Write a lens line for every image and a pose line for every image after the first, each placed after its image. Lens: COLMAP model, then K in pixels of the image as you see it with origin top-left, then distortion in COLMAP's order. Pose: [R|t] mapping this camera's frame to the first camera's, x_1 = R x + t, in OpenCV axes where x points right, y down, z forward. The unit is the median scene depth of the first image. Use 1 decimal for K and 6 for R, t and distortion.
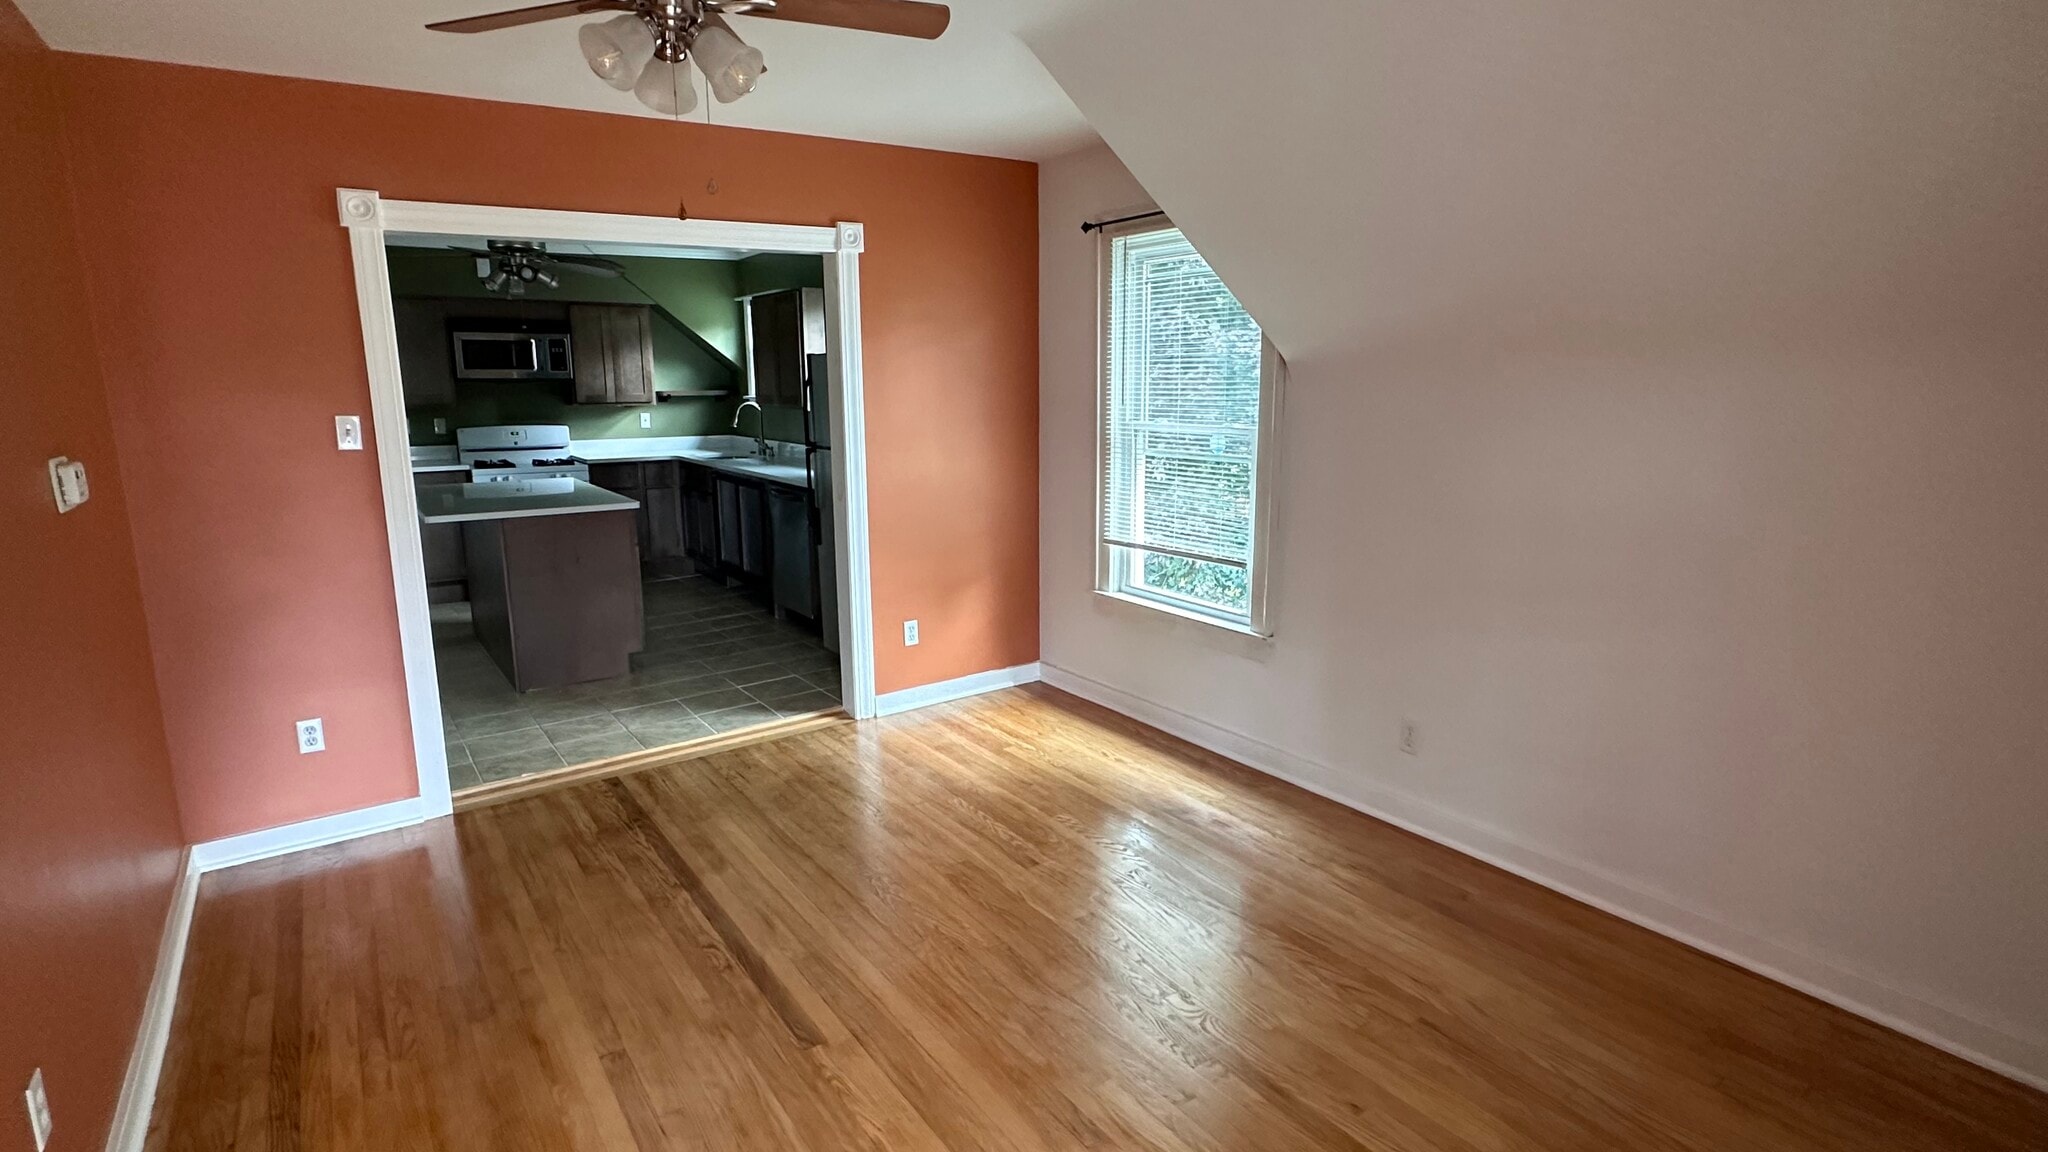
lens RADIAL K [[1025.4, 0, 1024.0], [0, 1025.4, 576.0], [0, 0, 1]] dist [-0.012707, 0.000145]
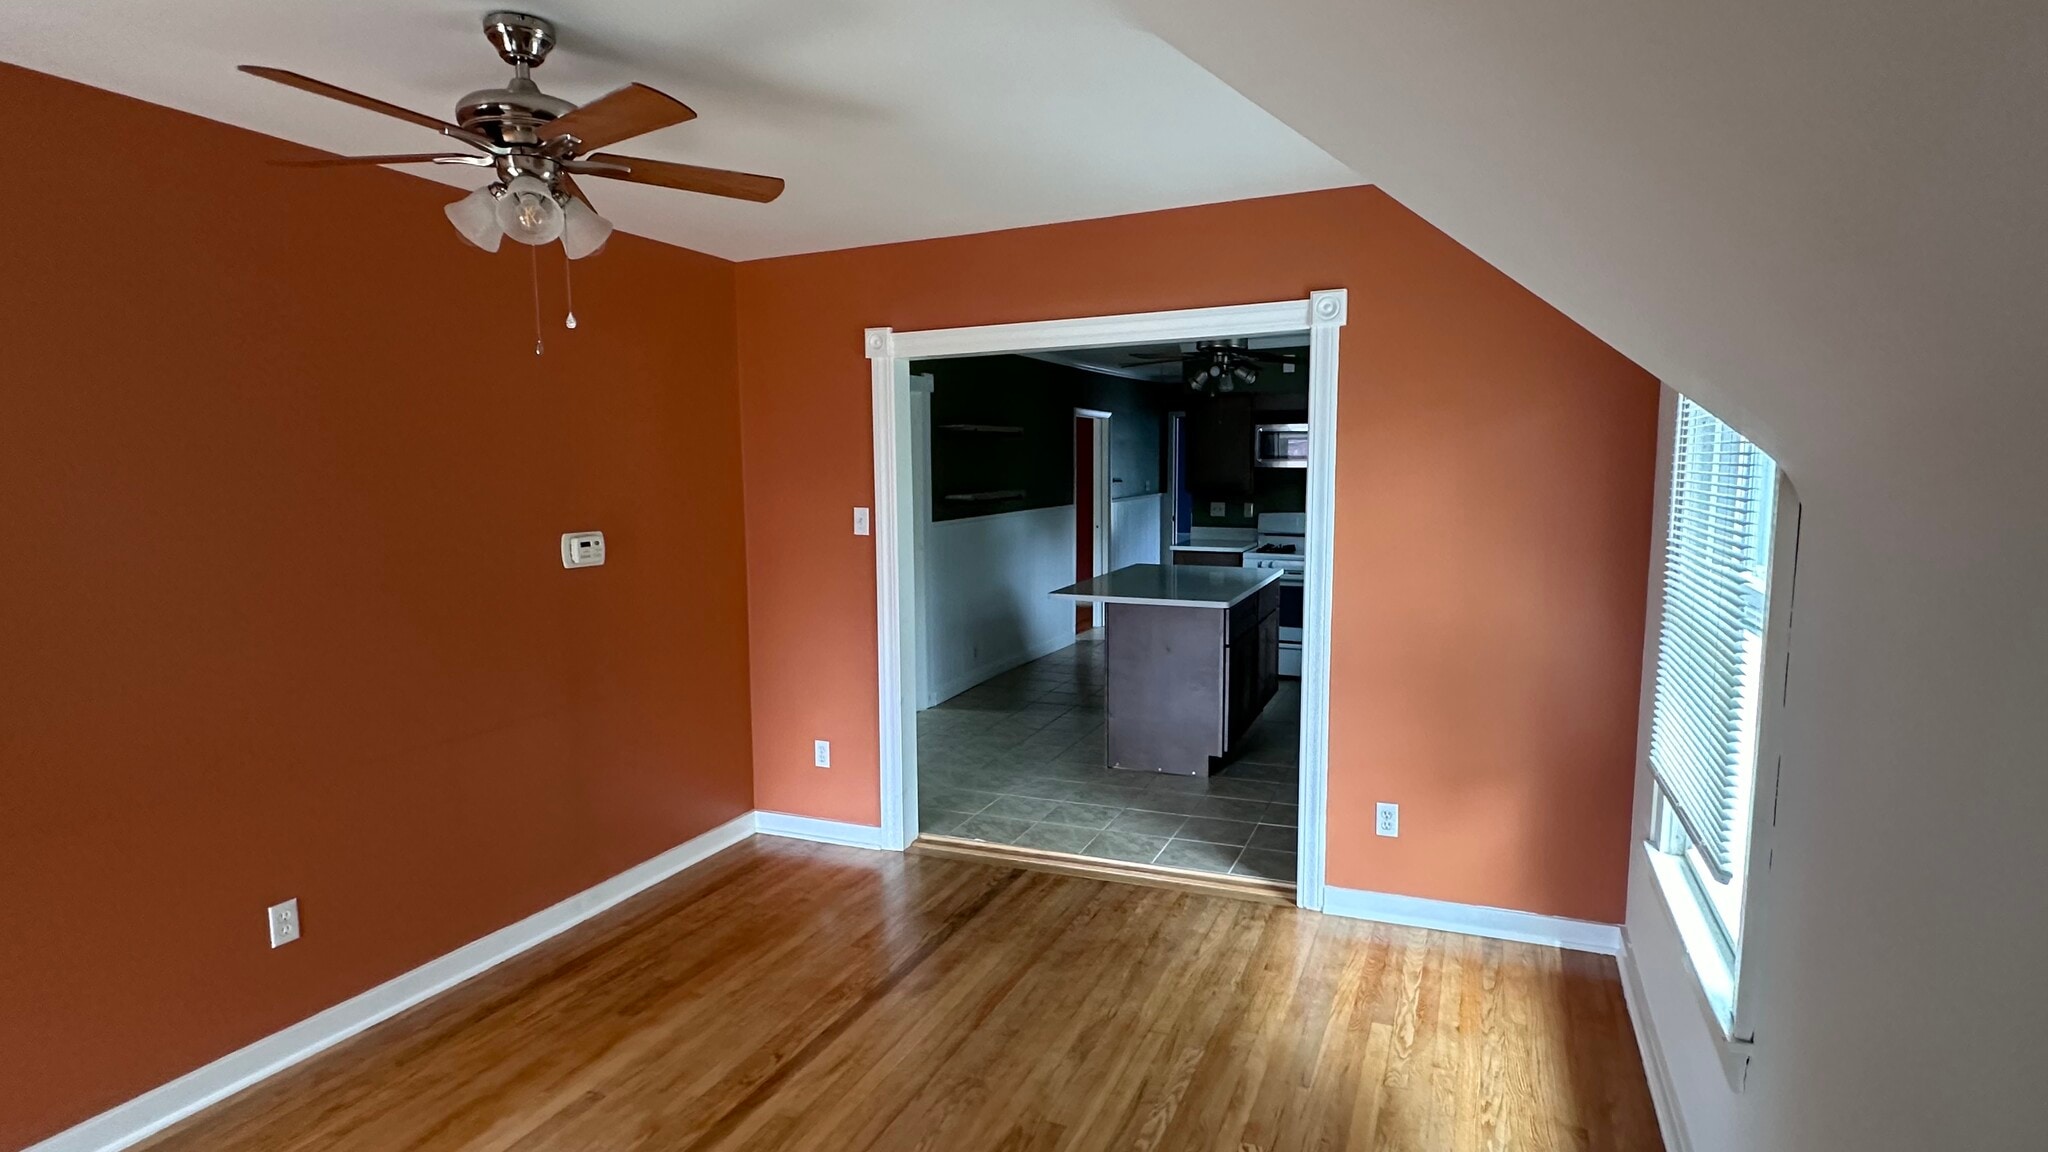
lens RADIAL K [[1025.4, 0, 1024.0], [0, 1025.4, 576.0], [0, 0, 1]] dist [-0.012707, 0.000145]
pose [[0.530093, 0.096905, -0.842384, 0.416187], [-0.158588, 0.987249, 0.013774, -0.101688], [0.832978, 0.126291, 0.538701, 0.413478]]
